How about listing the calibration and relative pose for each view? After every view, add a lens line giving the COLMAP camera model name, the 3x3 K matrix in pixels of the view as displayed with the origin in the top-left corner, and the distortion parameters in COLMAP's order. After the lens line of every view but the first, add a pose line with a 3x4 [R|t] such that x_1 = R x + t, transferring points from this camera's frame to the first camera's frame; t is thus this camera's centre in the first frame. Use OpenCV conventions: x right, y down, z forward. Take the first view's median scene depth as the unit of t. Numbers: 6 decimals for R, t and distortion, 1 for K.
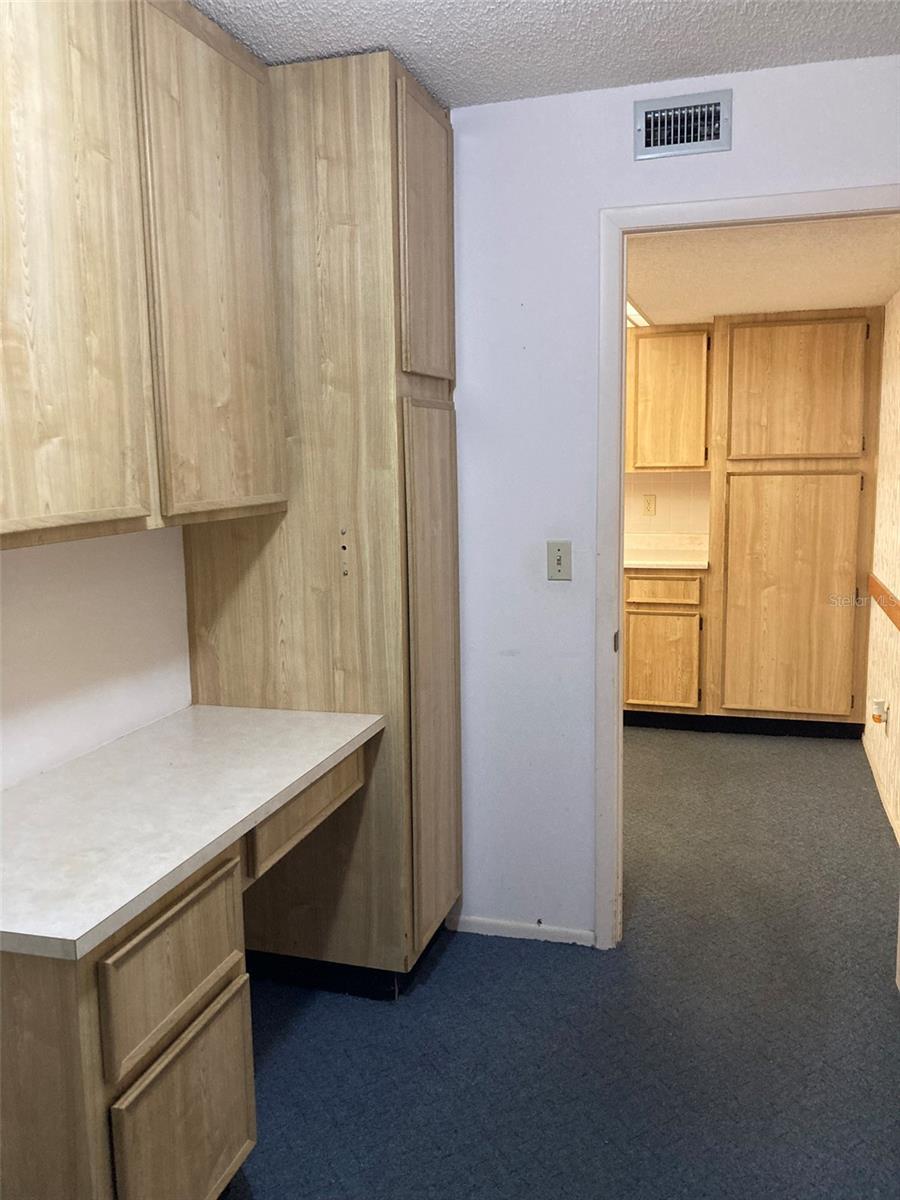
lens RADIAL K [[980.8, 0, 448.7], [0, 980.8, 599.1], [0, 0, 1]] dist [0.016520, -0.041246]
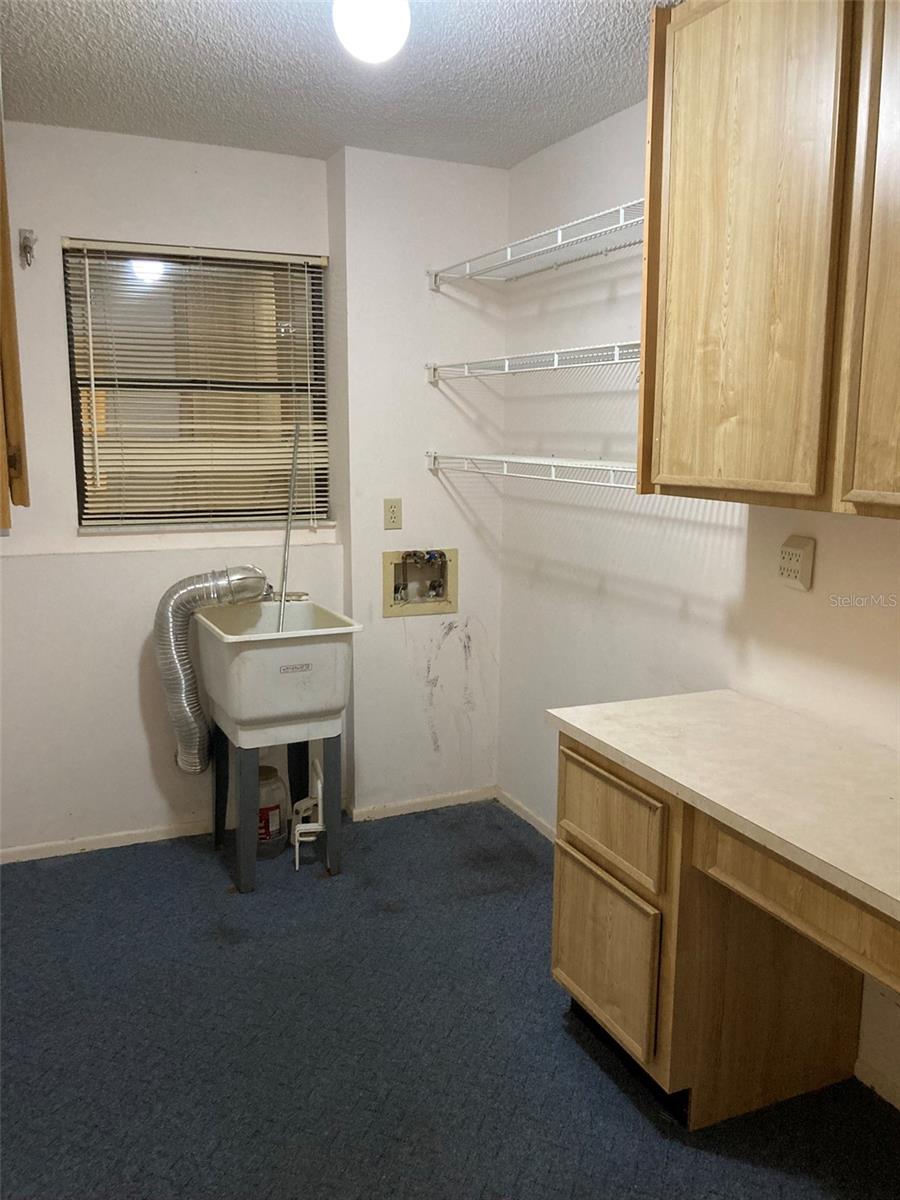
lens RADIAL K [[980.8, 0, 450.3], [0, 980.8, 597.4], [0, 0, 1]] dist [0.016520, -0.041246]
pose [[-0.755820, 0.120523, -0.643591, 0.694730], [-0.092986, 0.953195, 0.287703, -0.270505], [0.648143, 0.277297, -0.709237, 1.709813]]
